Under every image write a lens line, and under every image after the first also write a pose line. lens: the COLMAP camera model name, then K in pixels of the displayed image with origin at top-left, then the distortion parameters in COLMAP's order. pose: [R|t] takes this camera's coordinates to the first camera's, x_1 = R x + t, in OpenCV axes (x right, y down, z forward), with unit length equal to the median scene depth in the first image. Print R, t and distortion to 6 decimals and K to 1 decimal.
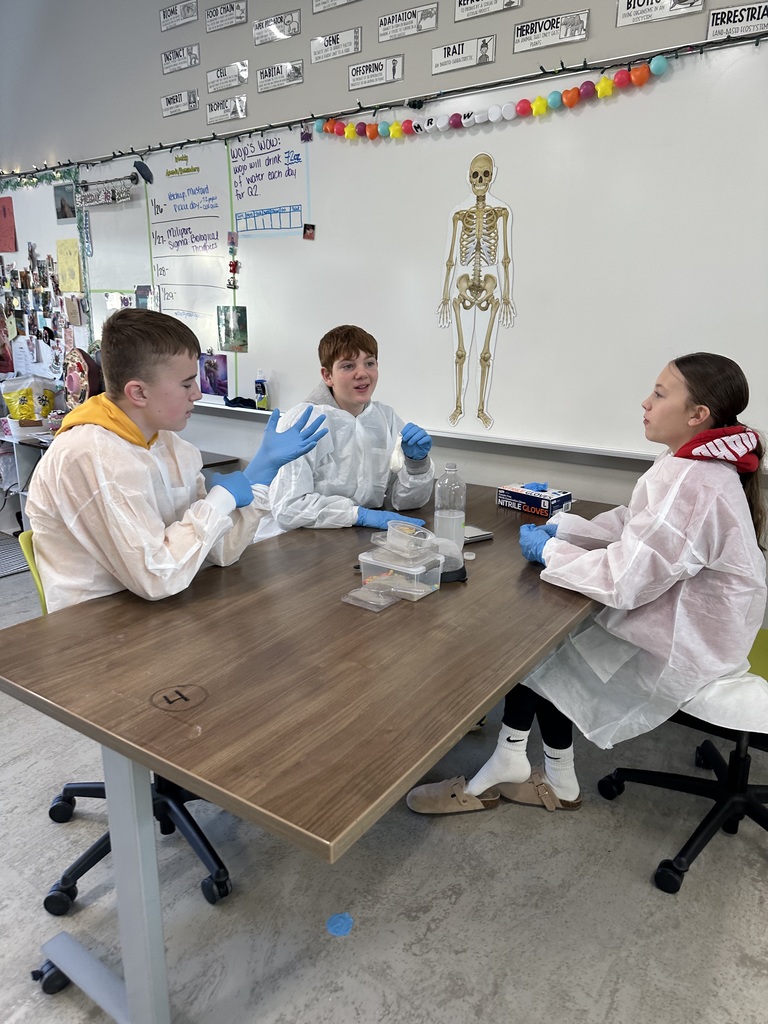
lens RADIAL K [[724.1, 0, 381.4], [0, 724.1, 511.9], [0, 0, 1]] dist [-0.005917, 0.003701]
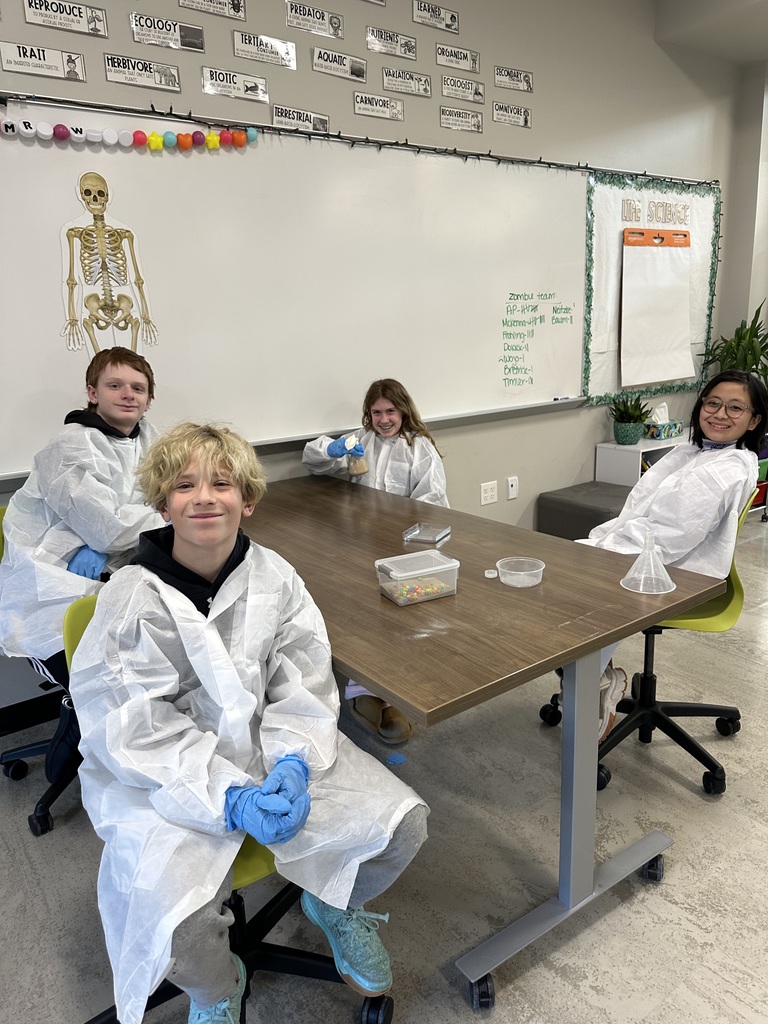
lens RADIAL K [[724.1, 0, 381.3], [0, 724.1, 512.1], [0, 0, 1]] dist [-0.005917, 0.003701]
pose [[0.341180, -0.260699, 0.903124, -0.726186], [0.282711, 0.944747, 0.165912, -0.109214], [-0.896477, 0.198717, 0.396031, 0.345301]]
